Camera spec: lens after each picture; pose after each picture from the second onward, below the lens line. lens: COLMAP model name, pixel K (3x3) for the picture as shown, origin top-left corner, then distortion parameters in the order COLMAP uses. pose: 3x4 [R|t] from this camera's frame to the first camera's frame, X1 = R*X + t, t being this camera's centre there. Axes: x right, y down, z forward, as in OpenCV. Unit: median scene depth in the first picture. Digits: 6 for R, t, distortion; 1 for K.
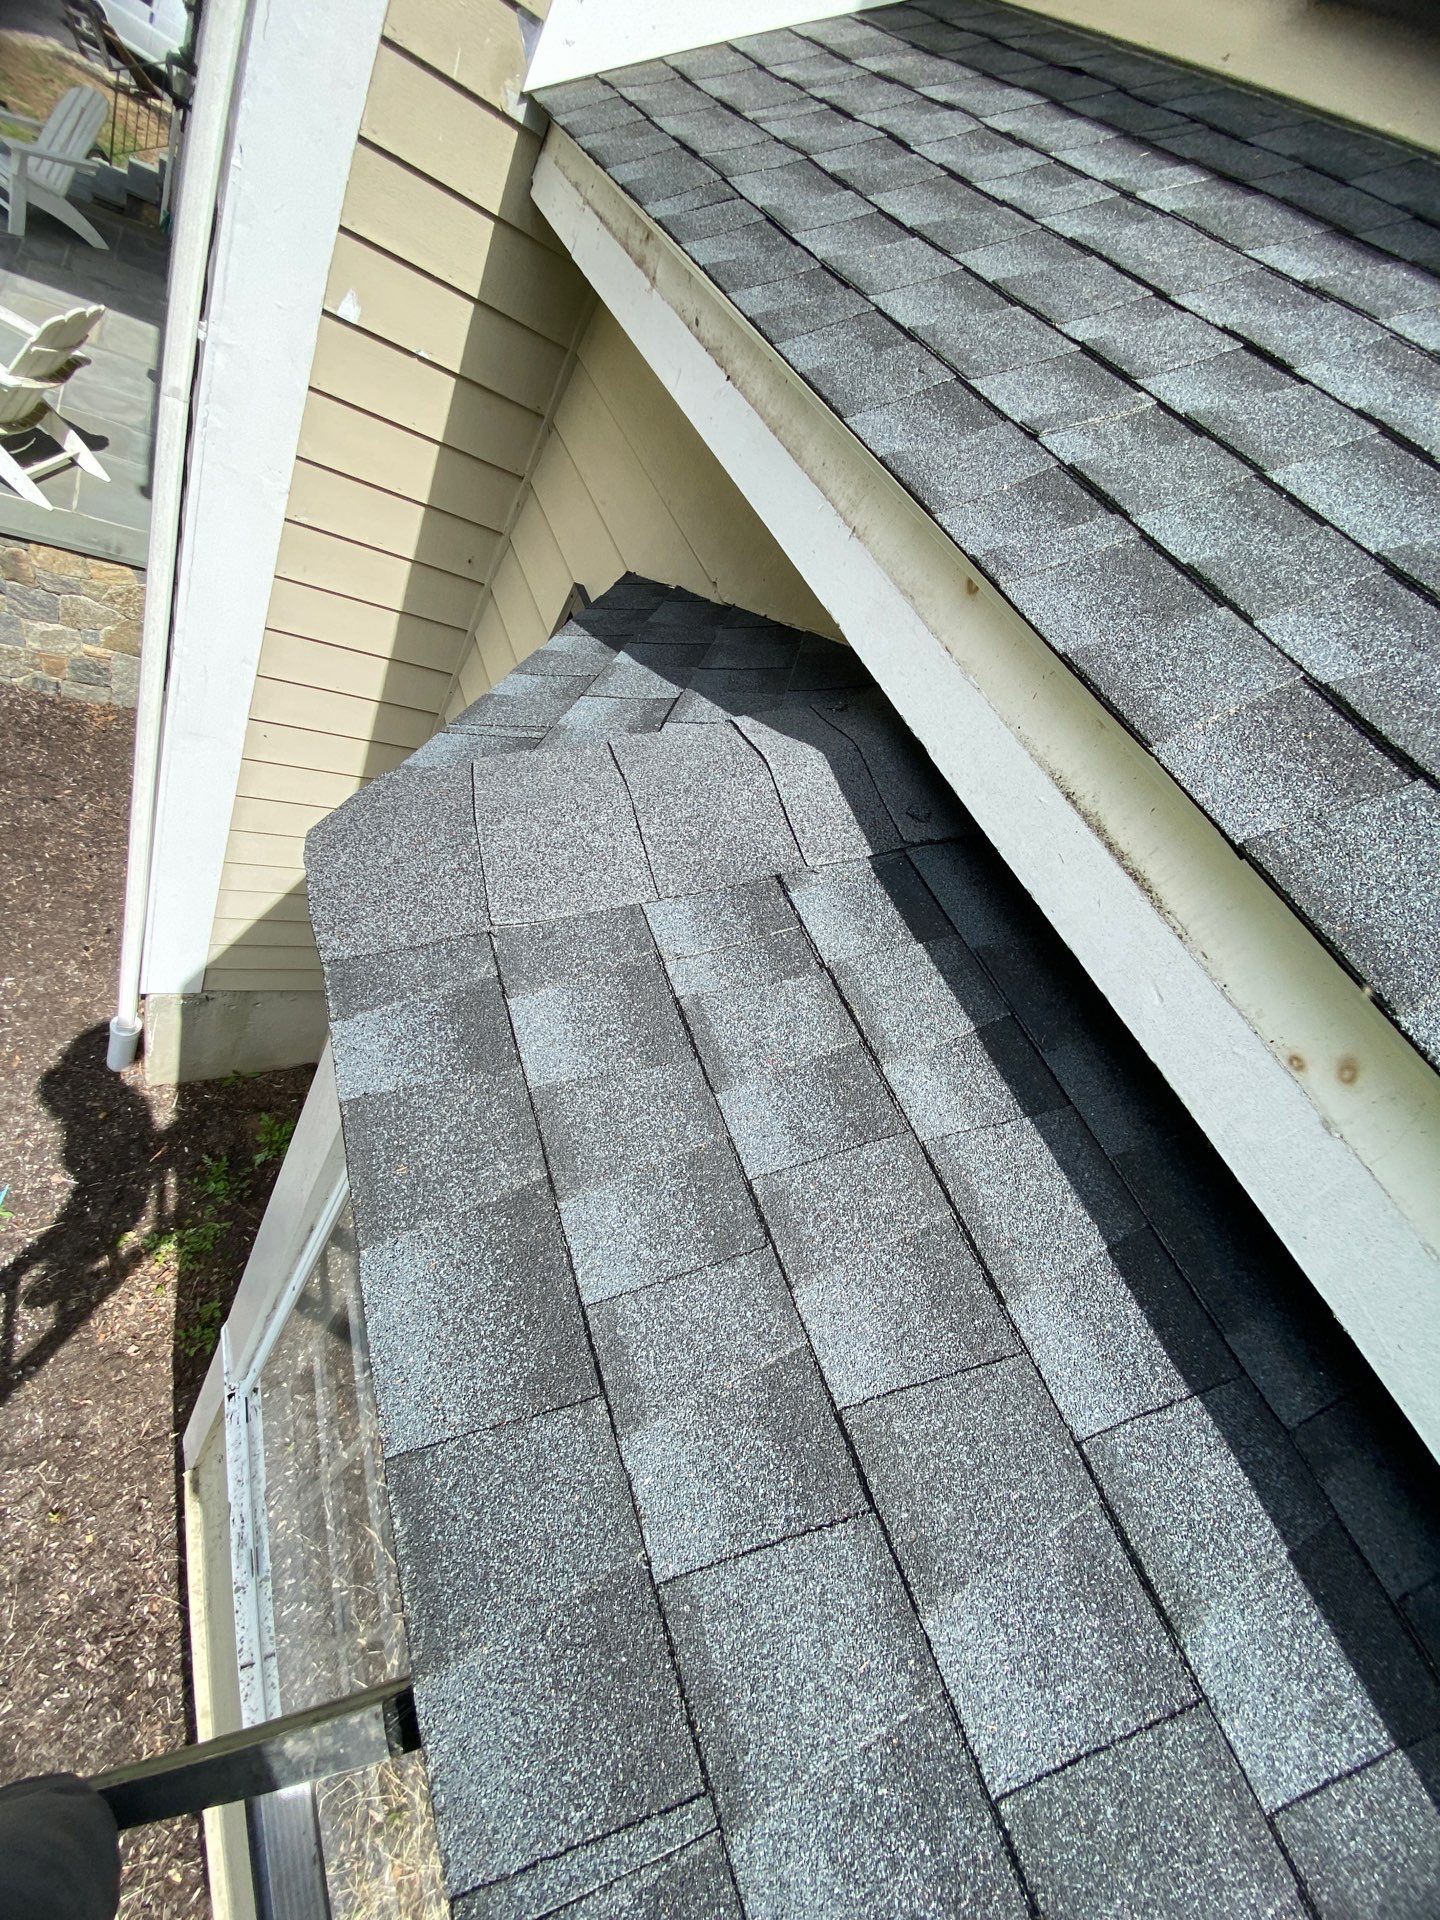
lens RADIAL K [[757.6, 0, 746.2], [0, 757.6, 960.4], [0, 0, 1]] dist [0.031570, -0.020826]
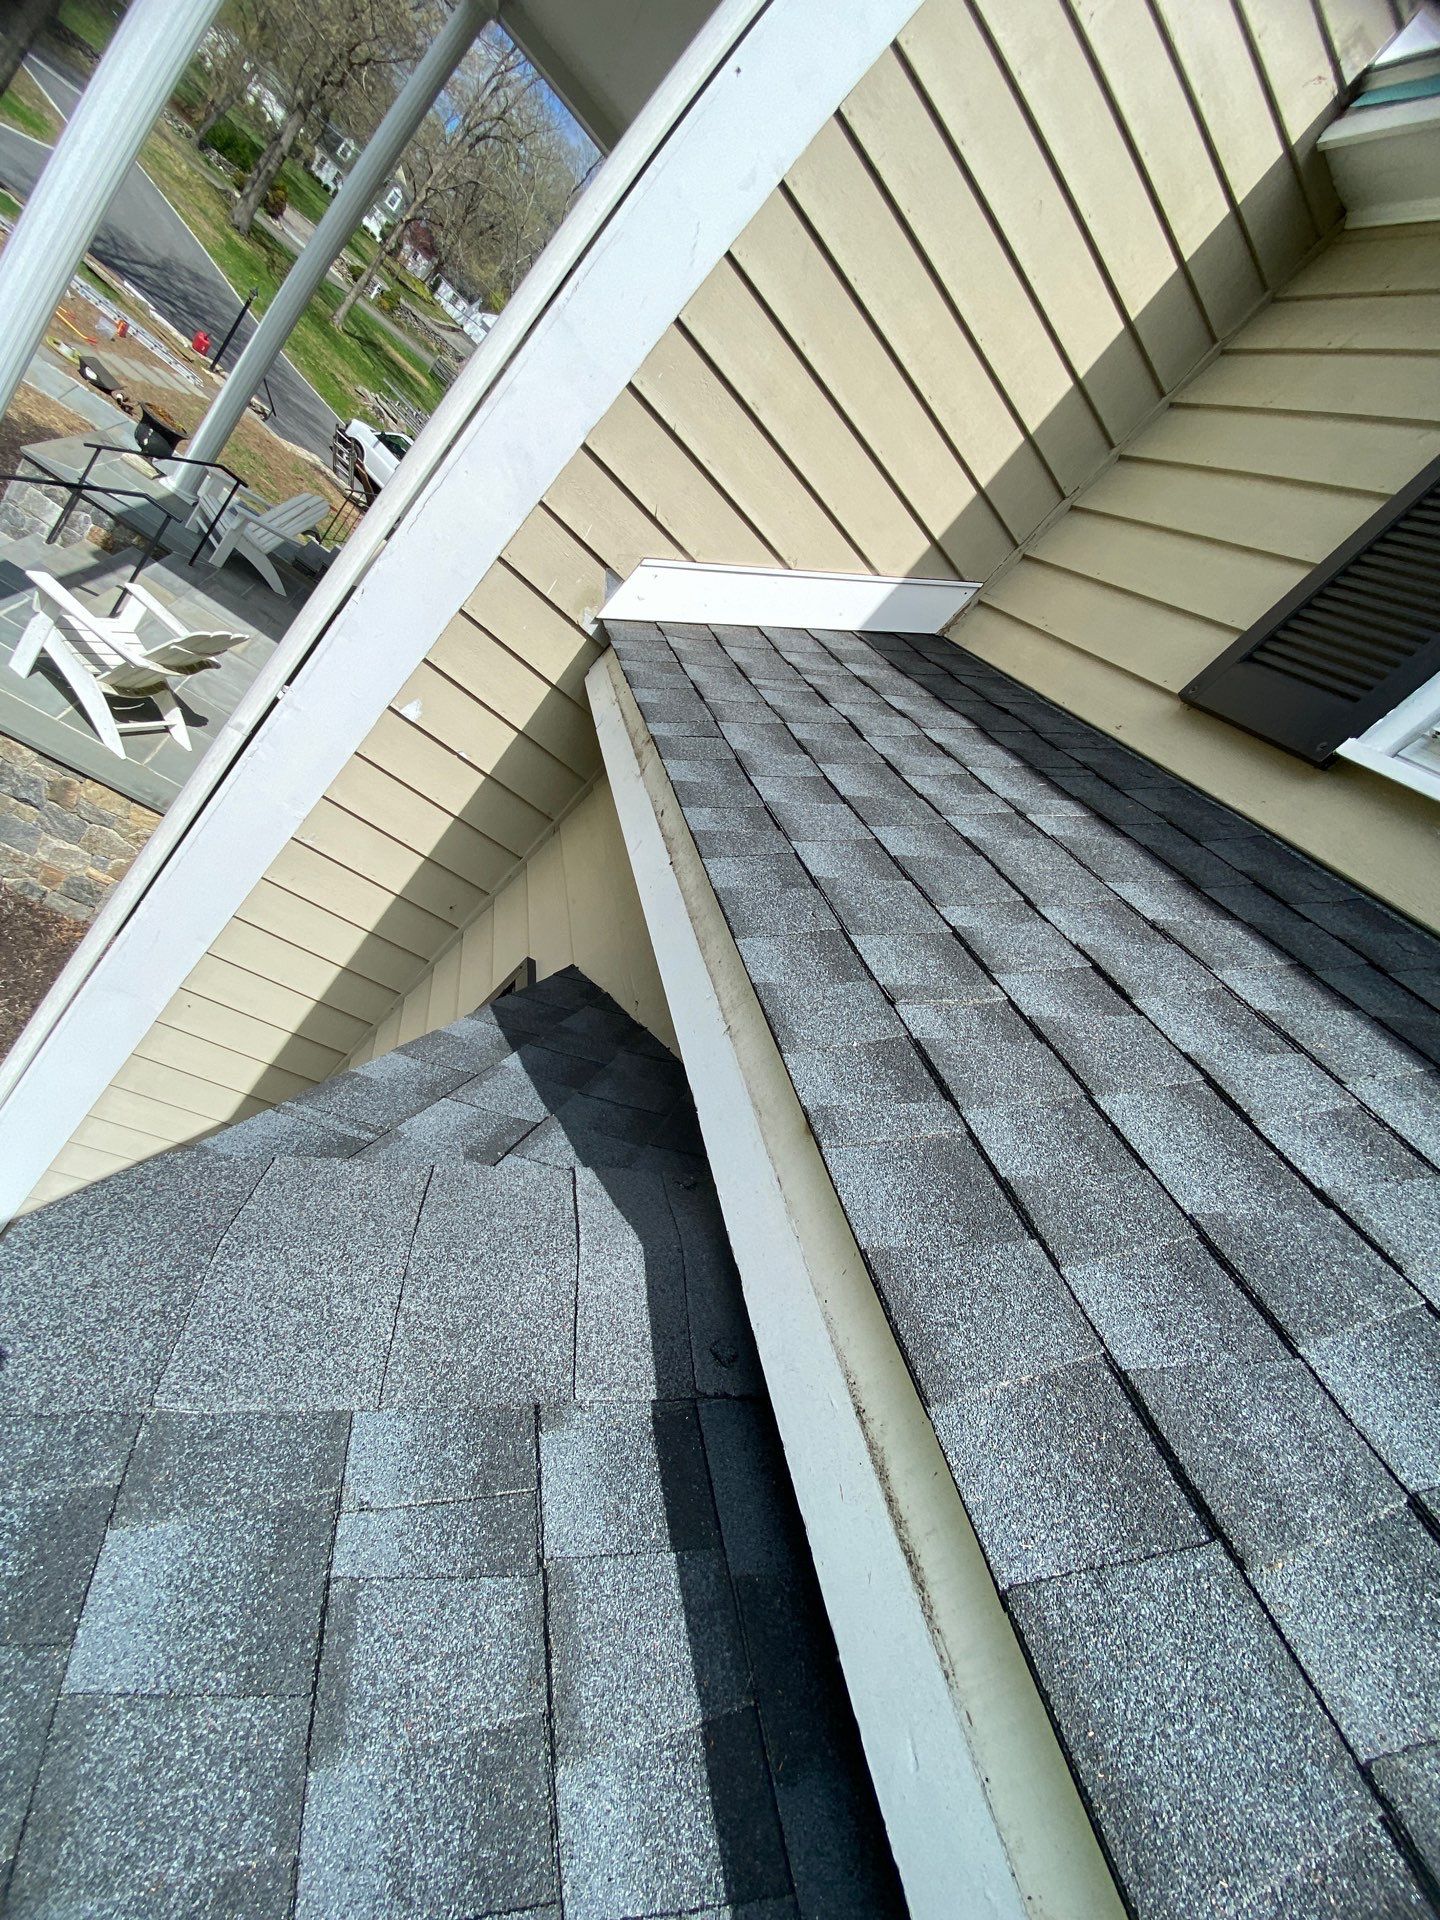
lens RADIAL K [[797.1, 0, 717.4], [0, 797.1, 987.0], [0, 0, 1]] dist [0.038124, -0.035145]
pose [[0.974465, 0.224521, 0.002950, 0.122527], [-0.202519, 0.884496, -0.420302, -0.175177], [-0.096976, 0.408972, 0.907380, 0.003081]]
